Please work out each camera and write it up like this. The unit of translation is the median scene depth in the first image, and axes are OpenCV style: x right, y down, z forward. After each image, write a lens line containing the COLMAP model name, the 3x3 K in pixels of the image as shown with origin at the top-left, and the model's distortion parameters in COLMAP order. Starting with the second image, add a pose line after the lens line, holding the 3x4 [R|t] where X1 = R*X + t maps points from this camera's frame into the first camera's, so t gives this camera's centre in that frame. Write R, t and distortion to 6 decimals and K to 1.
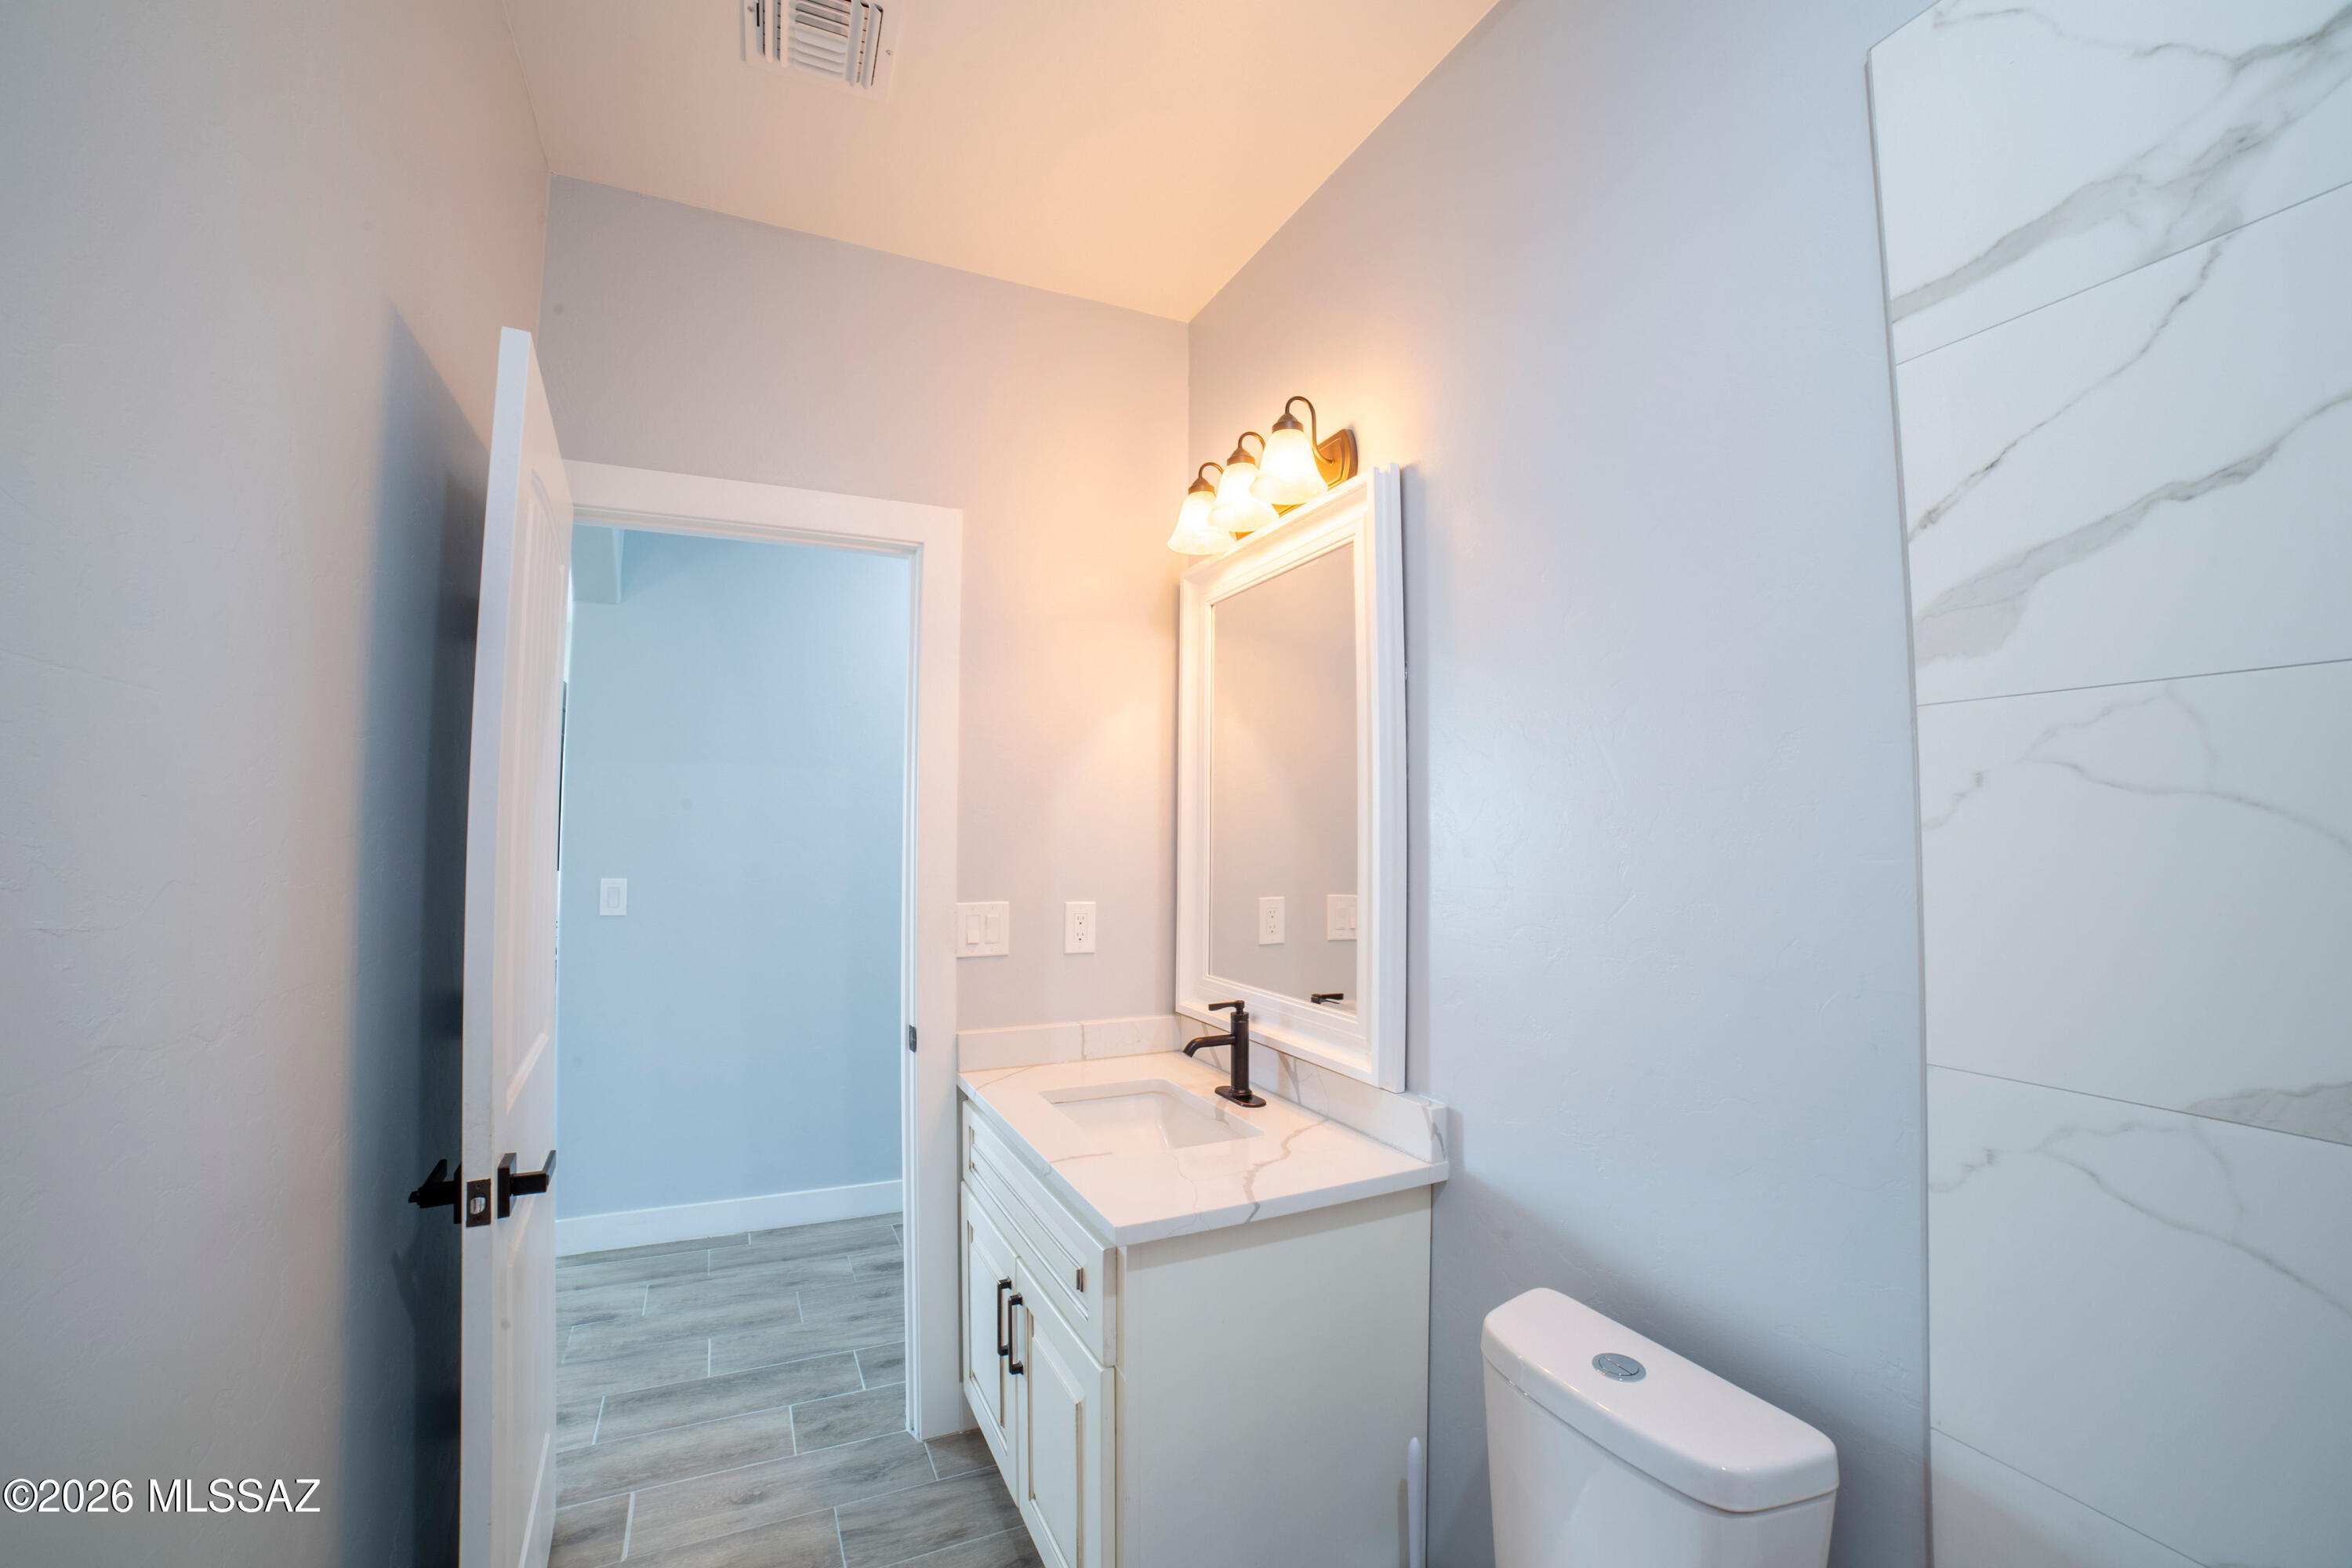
lens RADIAL K [[983.7, 0, 1168.4], [0, 983.7, 763.8], [0, 0, 1]] dist [0.000170, 0.011939]
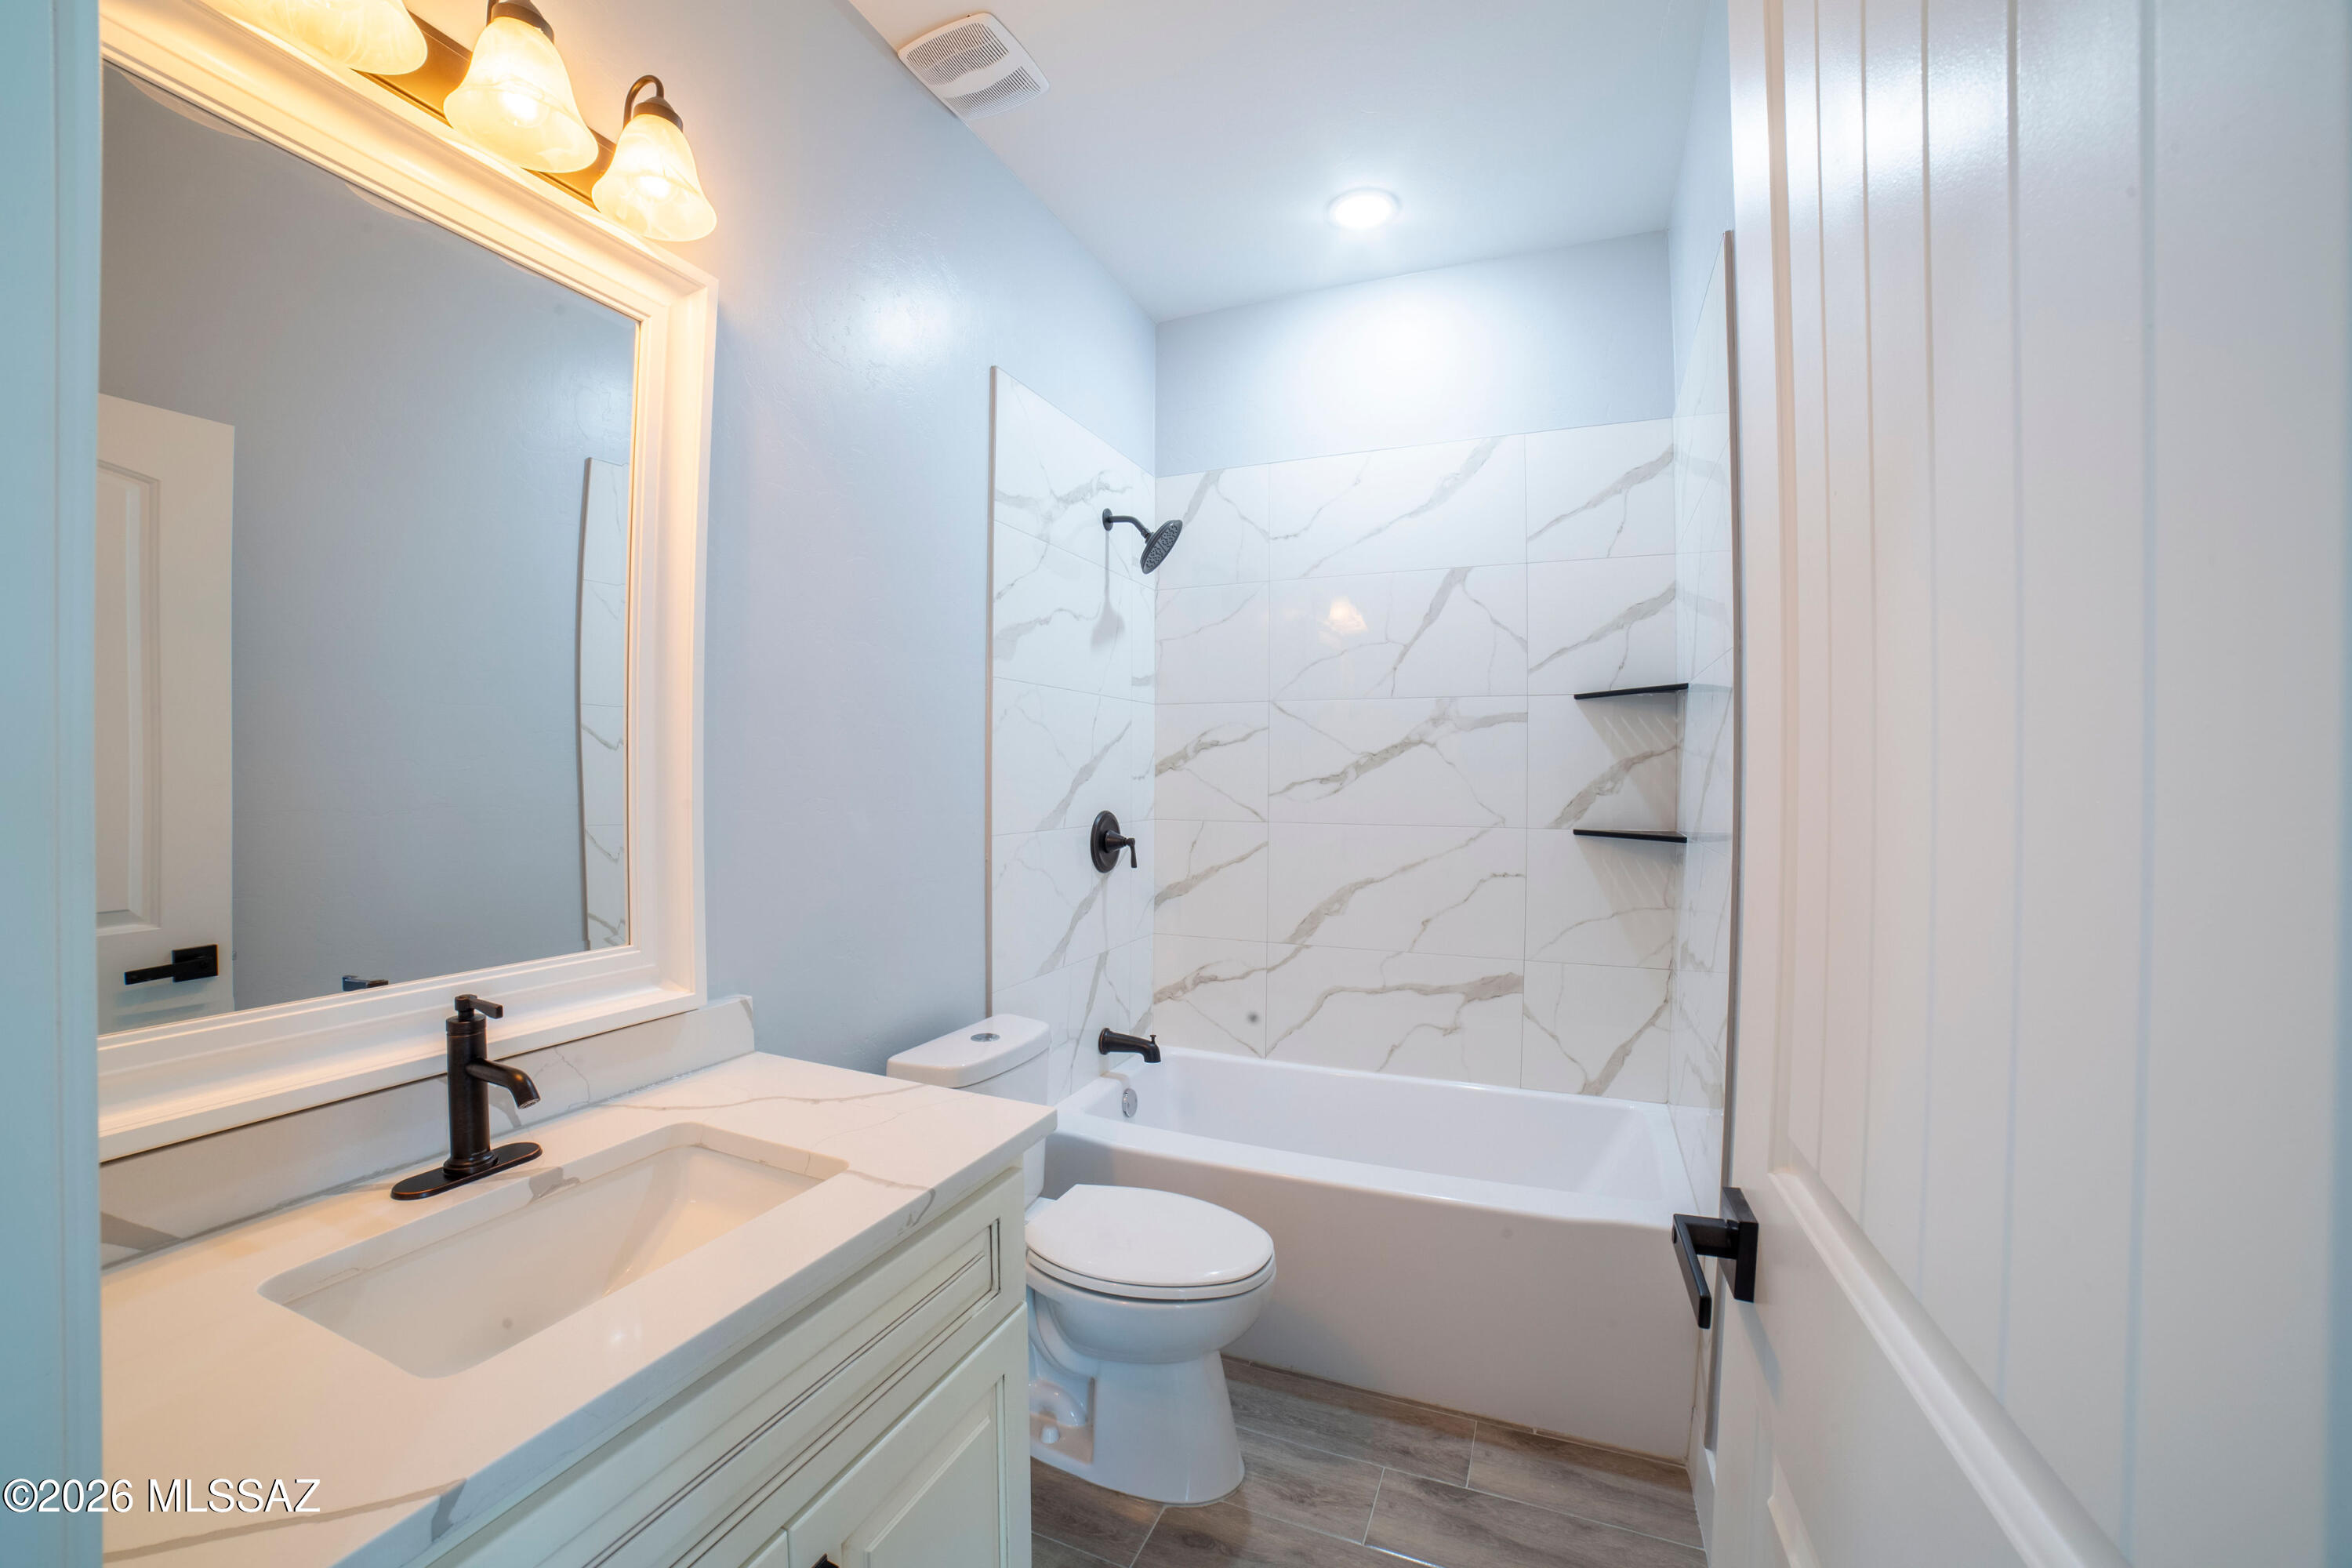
lens RADIAL K [[959.0, 0, 1176.0], [0, 959.0, 784.0], [0, 0, 1]] dist [-0.047276, 0.000050]
pose [[-0.673044, -0.000882, 0.739602, -1.110883], [-0.052832, 0.997502, -0.046888, 0.261286], [-0.737713, -0.070632, -0.671409, 2.122933]]
